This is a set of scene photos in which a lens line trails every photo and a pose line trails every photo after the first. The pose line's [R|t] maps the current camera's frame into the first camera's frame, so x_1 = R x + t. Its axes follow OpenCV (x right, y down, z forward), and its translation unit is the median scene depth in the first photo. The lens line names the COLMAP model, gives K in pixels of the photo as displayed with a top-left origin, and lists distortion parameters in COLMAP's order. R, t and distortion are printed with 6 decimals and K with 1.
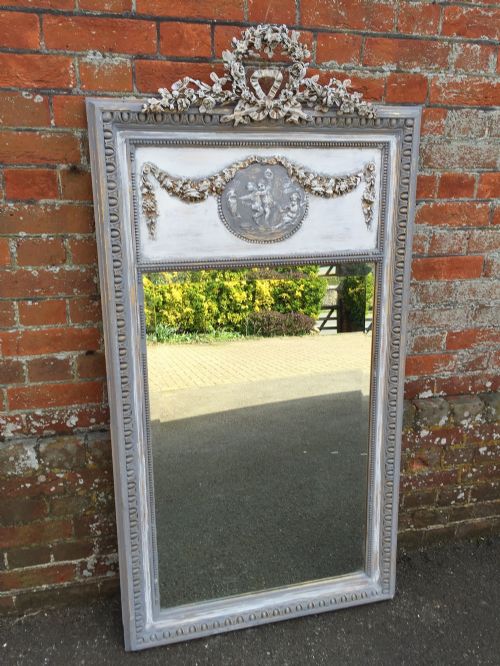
lens RADIAL K [[524.4, 0, 254.4], [0, 524.4, 331.0], [0, 0, 1]] dist [0.074580, -0.083635]
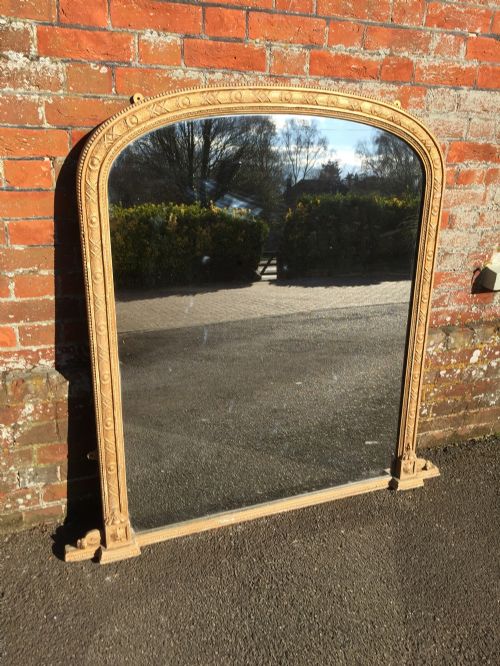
lens RADIAL K [[534.7, 0, 234.3], [0, 534.7, 319.8], [0, 0, 1]] dist [0.080540, -0.106310]
pose [[0.993123, -0.015526, 0.116040, -0.201633], [0.010045, 0.998813, 0.047667, 0.042563], [-0.116642, -0.046174, 0.992100, -0.177747]]
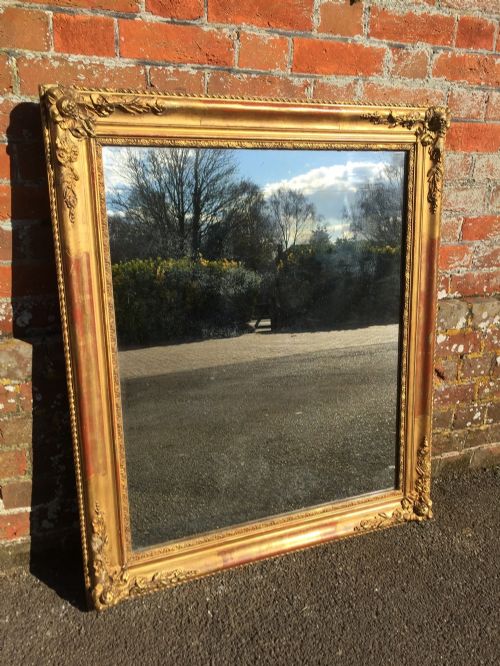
lens RADIAL K [[539.4, 0, 231.1], [0, 539.4, 347.1], [0, 0, 1]] dist [0.103020, -0.129658]
pose [[0.991612, -0.042782, 0.121968, -0.132295], [0.045185, 0.998834, -0.017006, 0.216736], [-0.121099, 0.022375, 0.992388, 0.167736]]
